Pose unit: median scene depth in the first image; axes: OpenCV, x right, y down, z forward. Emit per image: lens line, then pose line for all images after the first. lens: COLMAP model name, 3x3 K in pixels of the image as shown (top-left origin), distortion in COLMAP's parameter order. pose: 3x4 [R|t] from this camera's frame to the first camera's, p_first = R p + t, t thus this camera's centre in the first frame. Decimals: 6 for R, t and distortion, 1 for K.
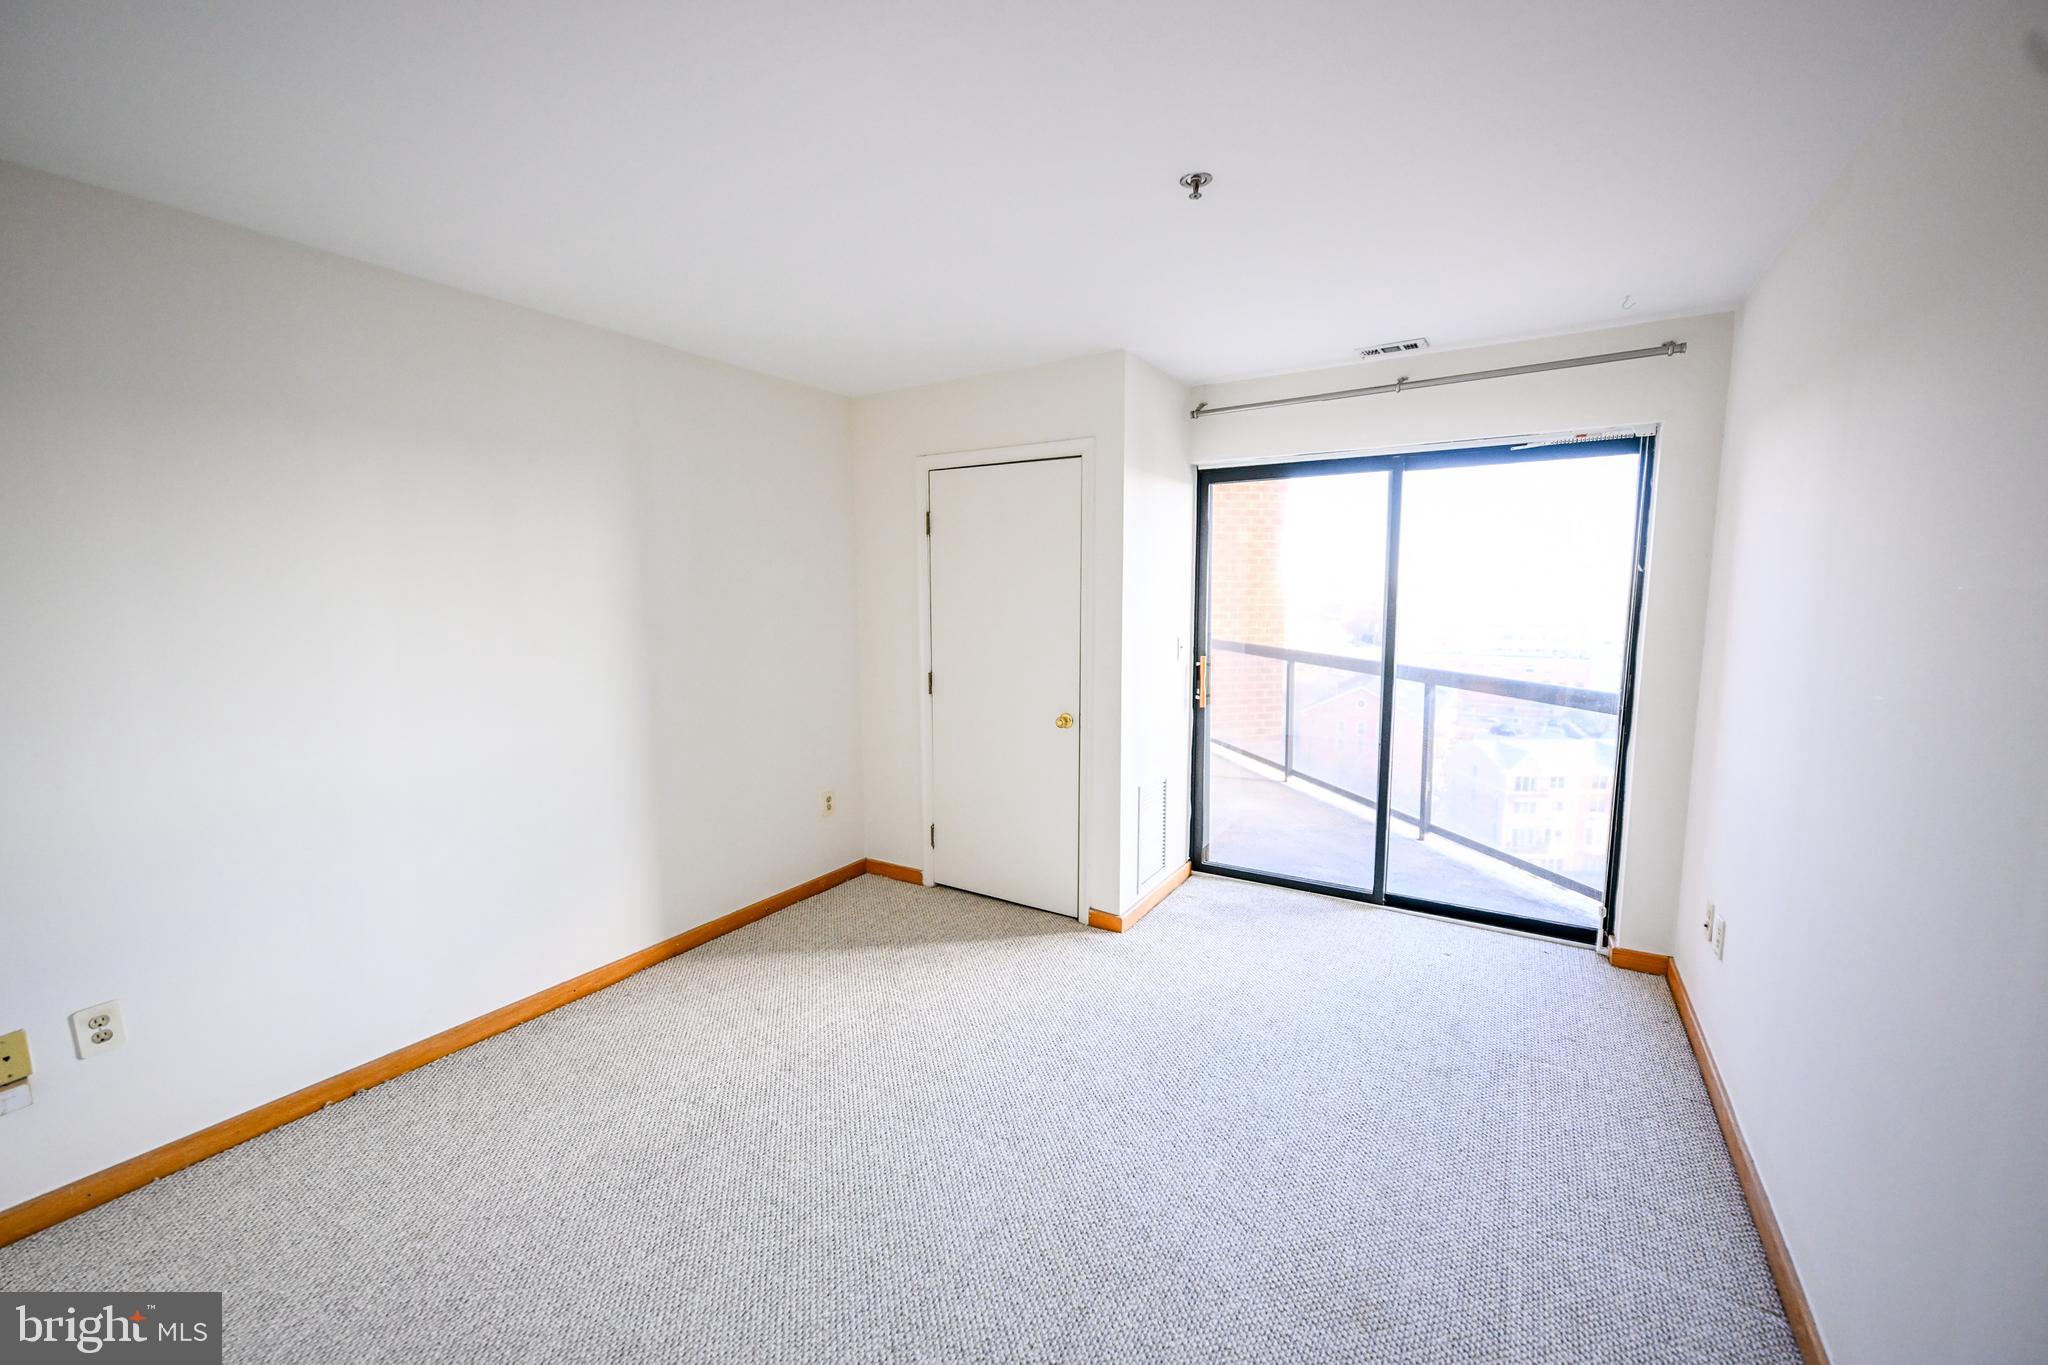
lens RADIAL K [[808.4, 0, 1033.1], [0, 808.4, 683.9], [0, 0, 1]] dist [-0.000169, -0.000021]
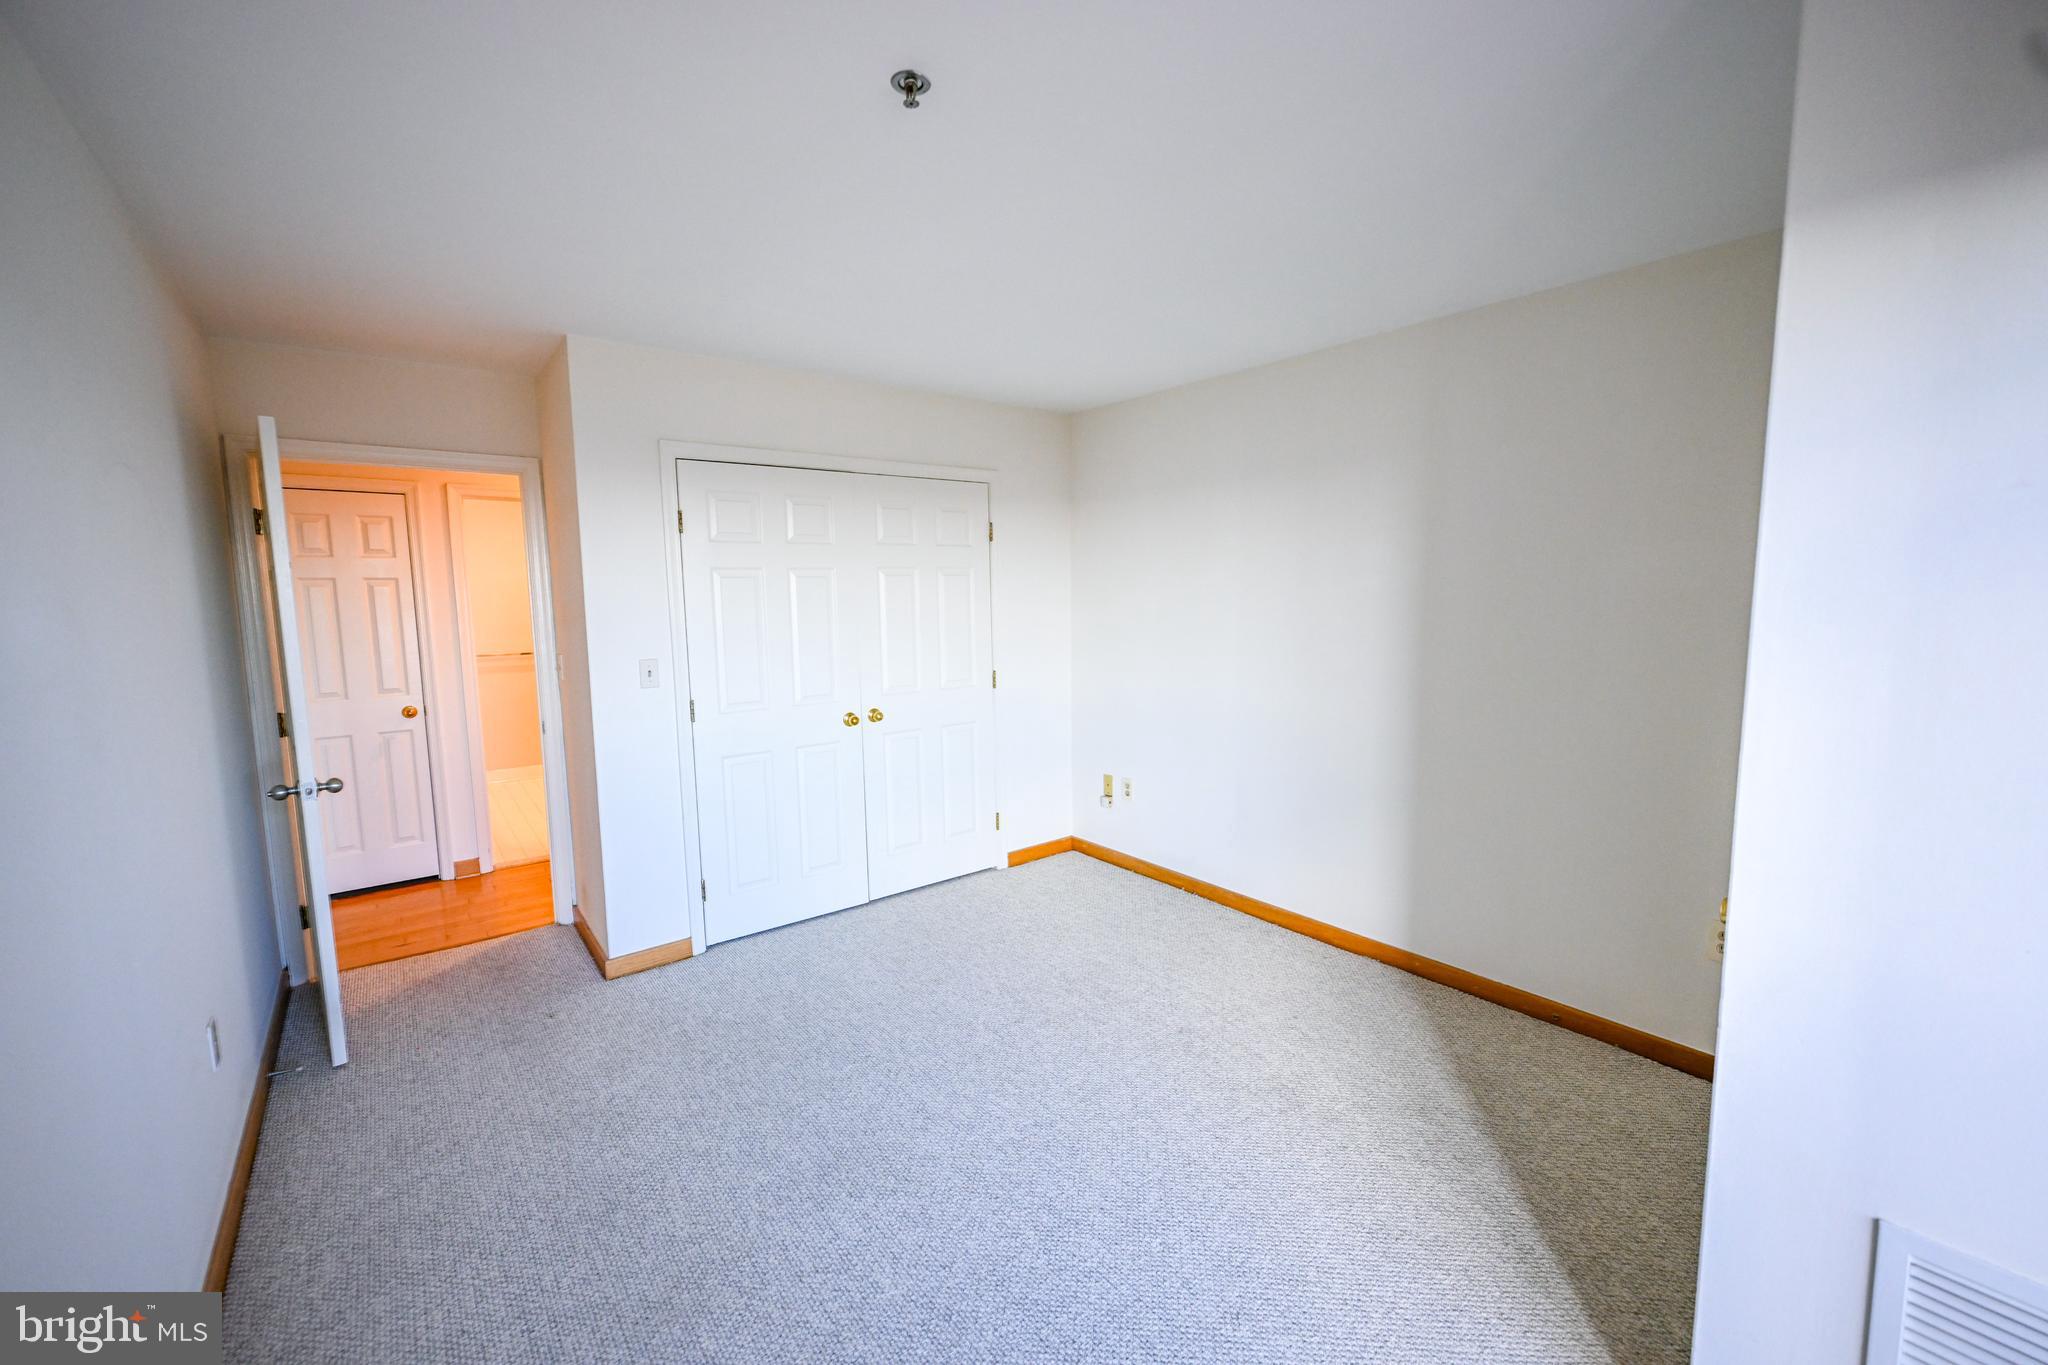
lens RADIAL K [[808.4, 0, 1033.1], [0, 808.4, 683.9], [0, 0, 1]] dist [-0.000169, -0.000021]
pose [[-0.345195, 0.117704, -0.931121, 0.570296], [-0.089619, 0.983437, 0.157542, -0.112962], [0.934242, 0.137829, -0.328929, 0.852747]]
